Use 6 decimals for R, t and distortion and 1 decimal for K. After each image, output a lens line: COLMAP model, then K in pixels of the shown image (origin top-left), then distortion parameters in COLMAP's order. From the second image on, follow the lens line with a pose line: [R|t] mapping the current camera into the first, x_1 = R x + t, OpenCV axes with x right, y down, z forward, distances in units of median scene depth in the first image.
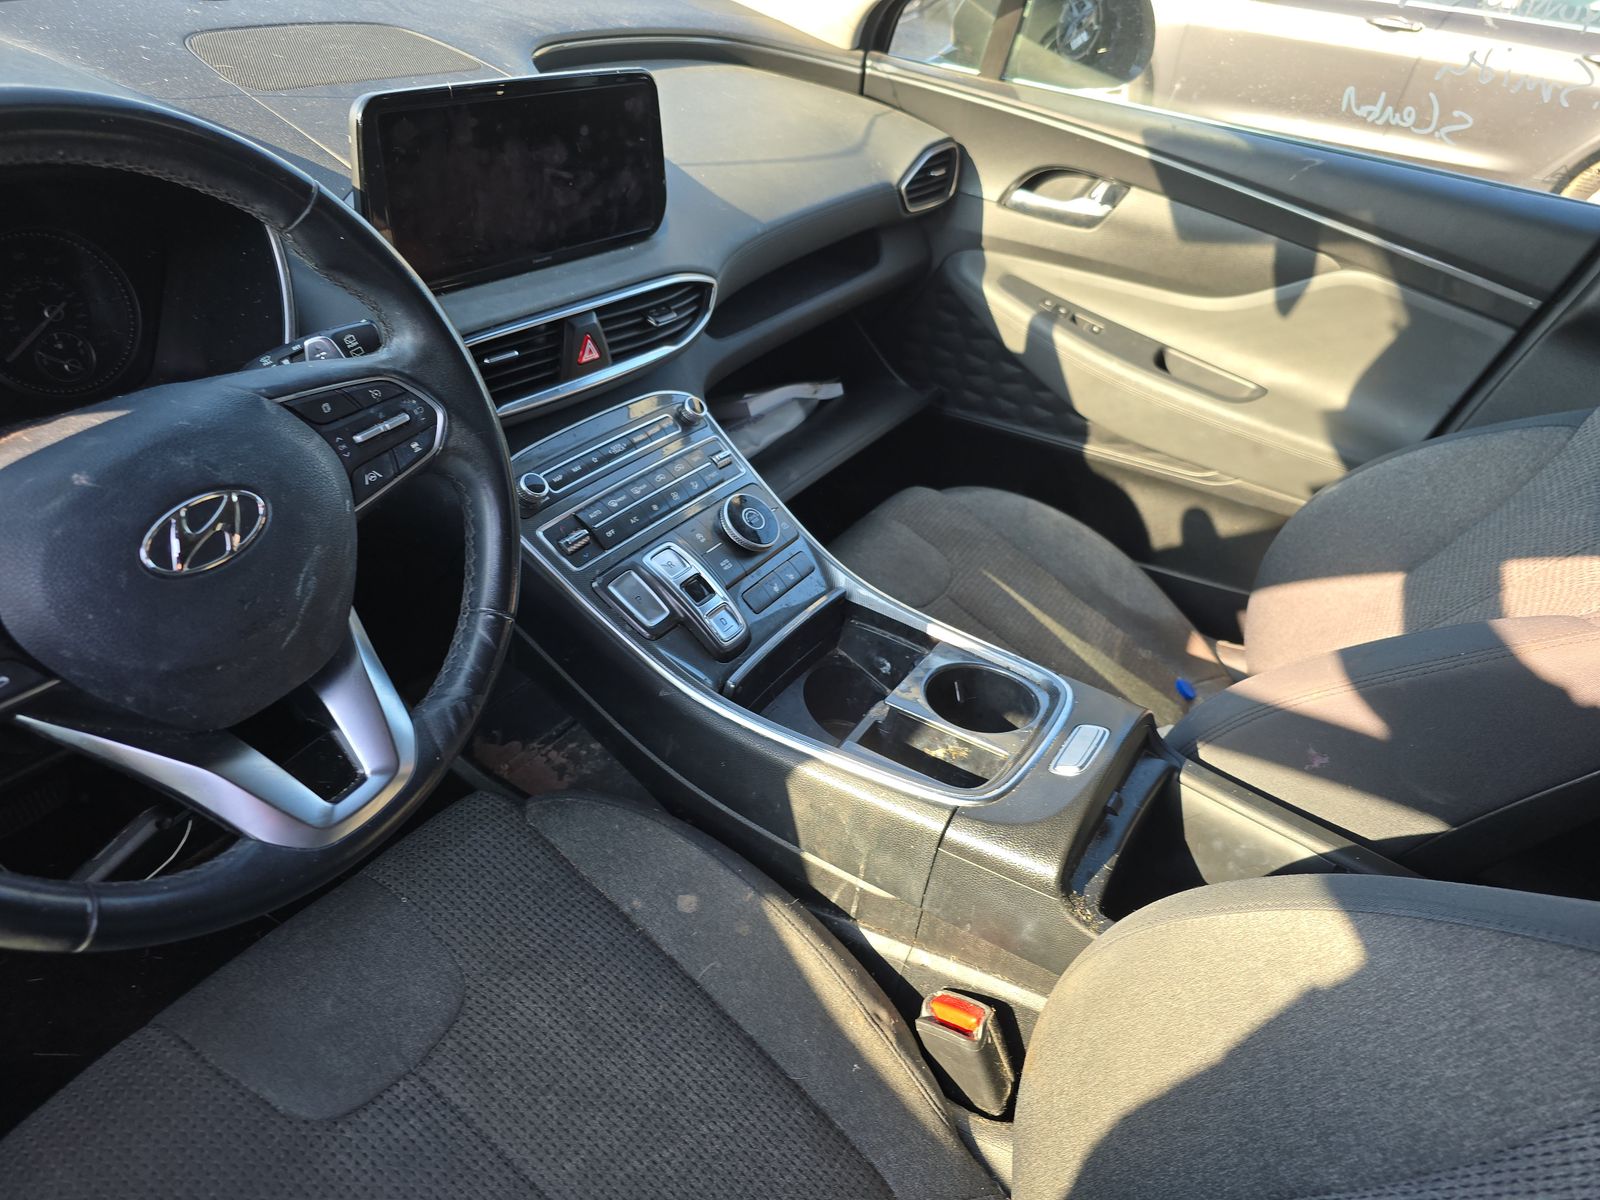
lens RADIAL K [[1091.0, 0, 800.0], [0, 1091.0, 600.0], [0, 0, 1]] dist [-0.033596, -0.000614]
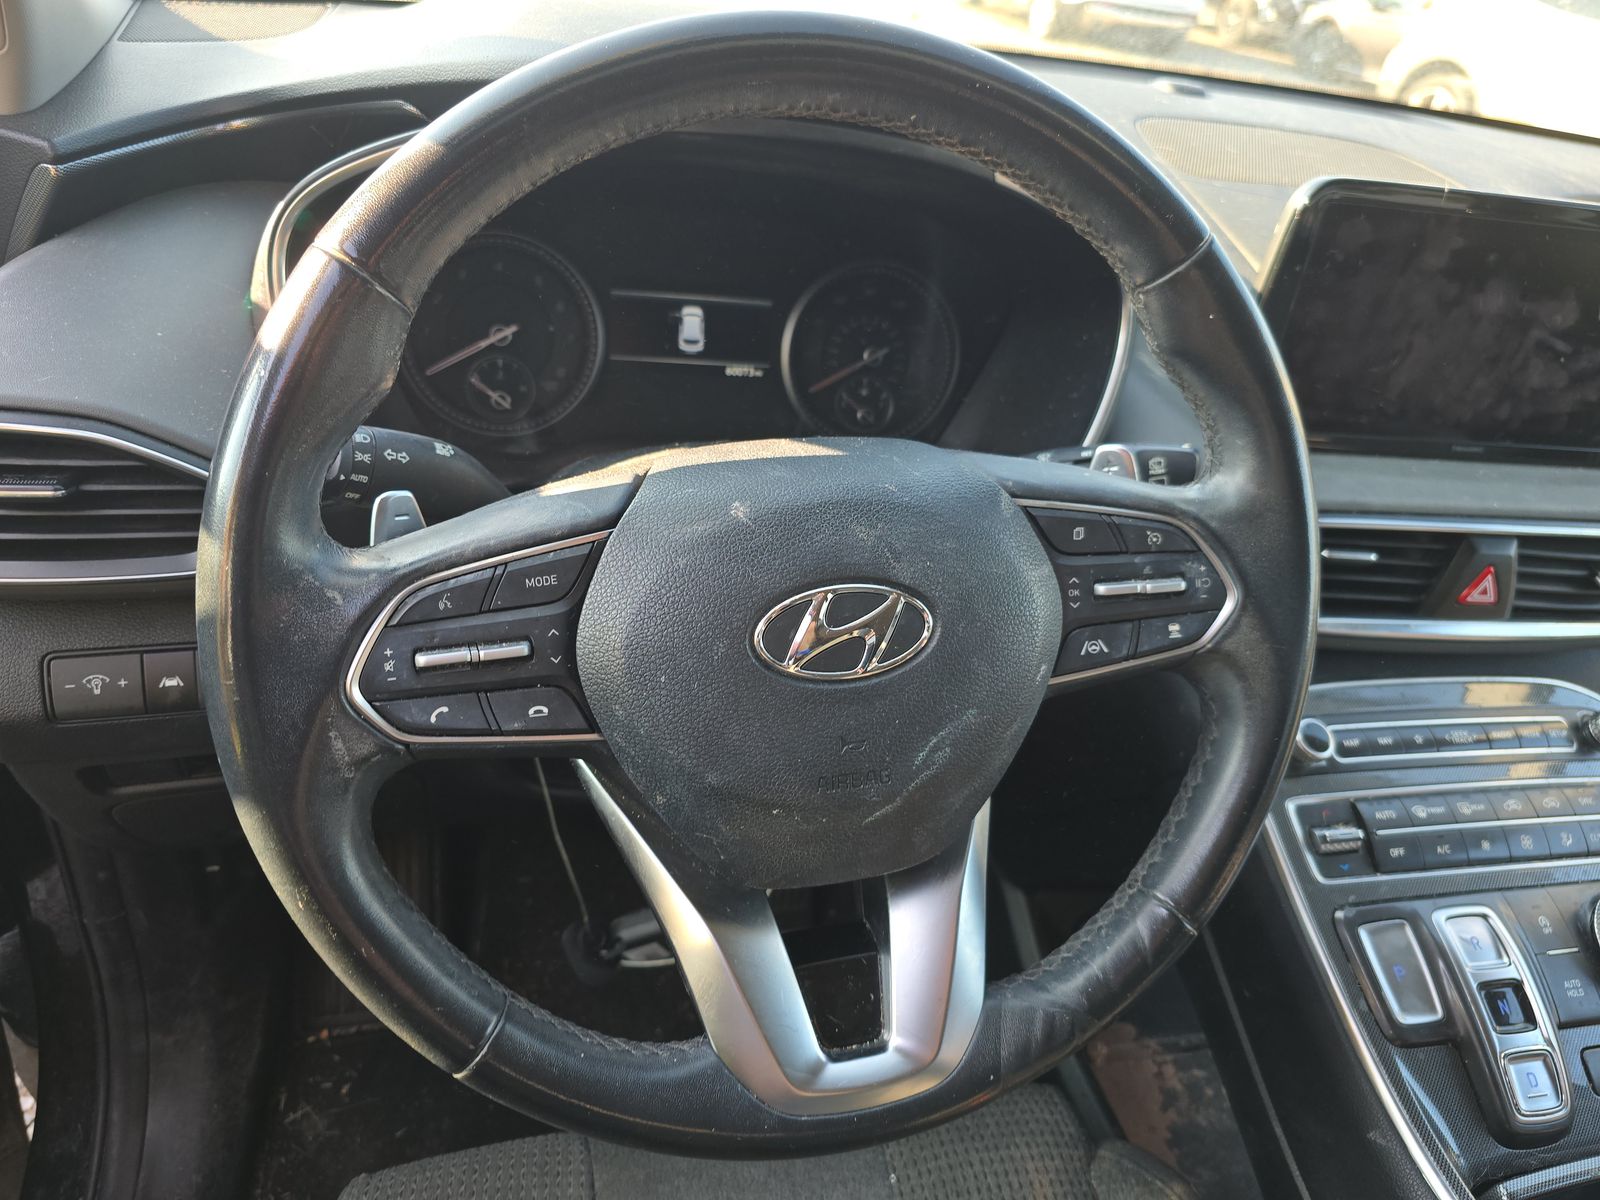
lens RADIAL K [[1084.7, 0, 801.1], [0, 1084.7, 652.6], [0, 0, 1]] dist [0.038110, -0.020694]
pose [[0.715005, 0.369386, -0.593567, -0.094095], [-0.432529, 0.900753, 0.039532, -0.045520], [0.549260, 0.228470, 0.803813, 0.276192]]
